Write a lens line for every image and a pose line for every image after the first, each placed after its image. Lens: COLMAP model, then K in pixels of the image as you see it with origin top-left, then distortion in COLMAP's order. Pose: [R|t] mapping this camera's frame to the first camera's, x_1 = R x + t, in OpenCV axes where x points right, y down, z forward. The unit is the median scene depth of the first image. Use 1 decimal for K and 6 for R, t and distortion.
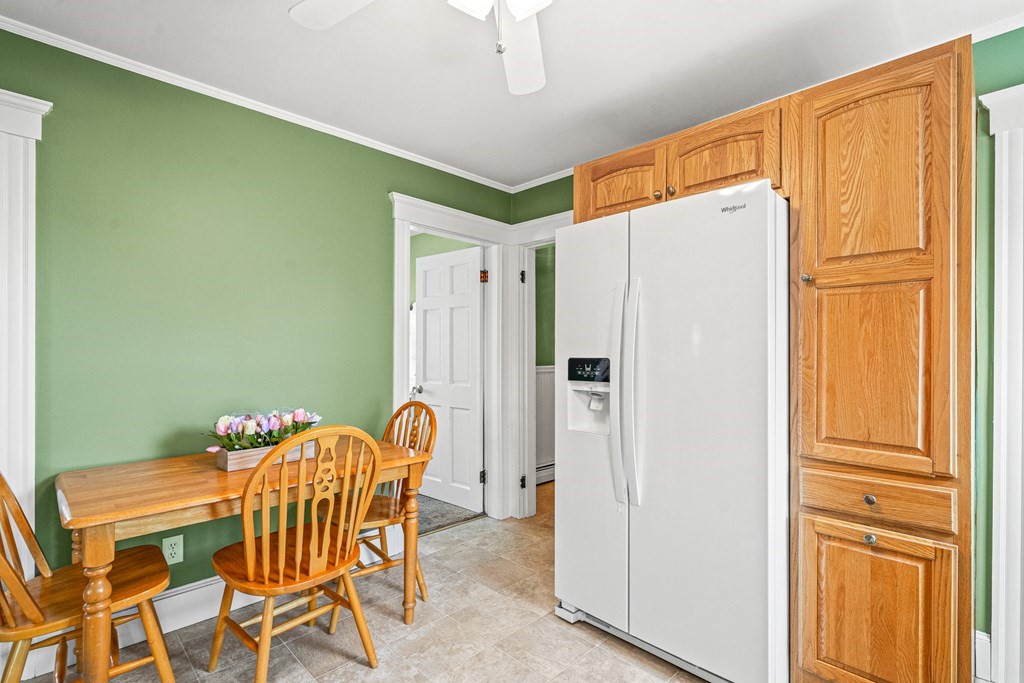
lens RADIAL K [[478.1, 0, 510.0], [0, 478.1, 347.8], [0, 0, 1]] dist [0.001424, 0.000392]
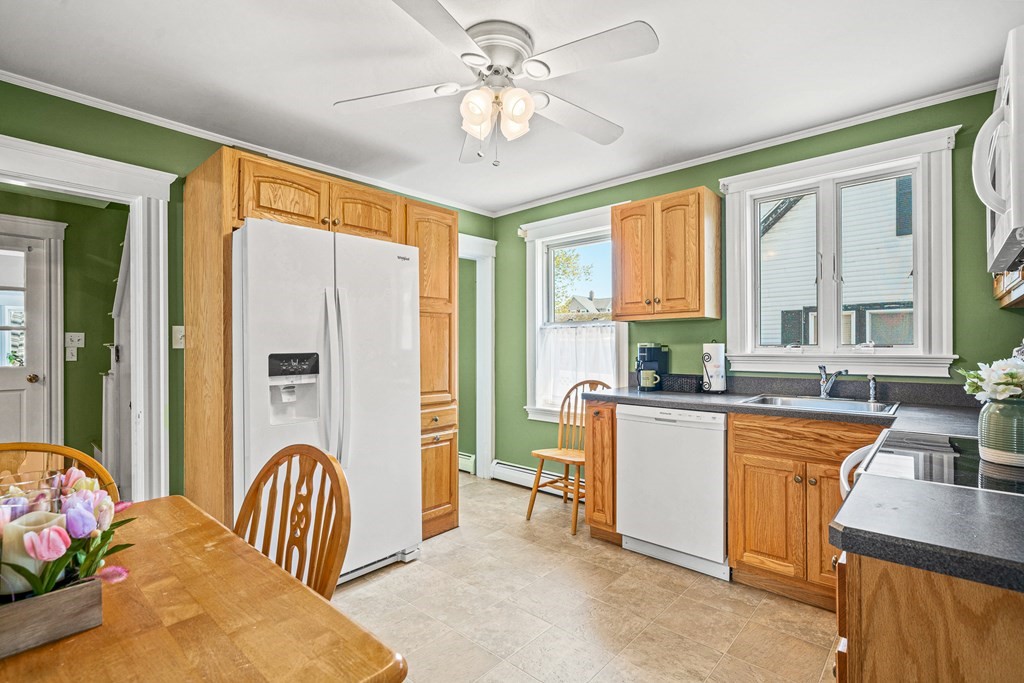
lens RADIAL K [[477.2, 0, 512.0], [0, 477.2, 341.5], [0, 0, 1]] dist [0.002554, 0.000218]
pose [[-0.047136, 0.004535, 0.998878, -0.991865], [-0.001684, 0.999988, -0.004619, -0.001497], [-0.998887, -0.001900, -0.047128, 0.599004]]
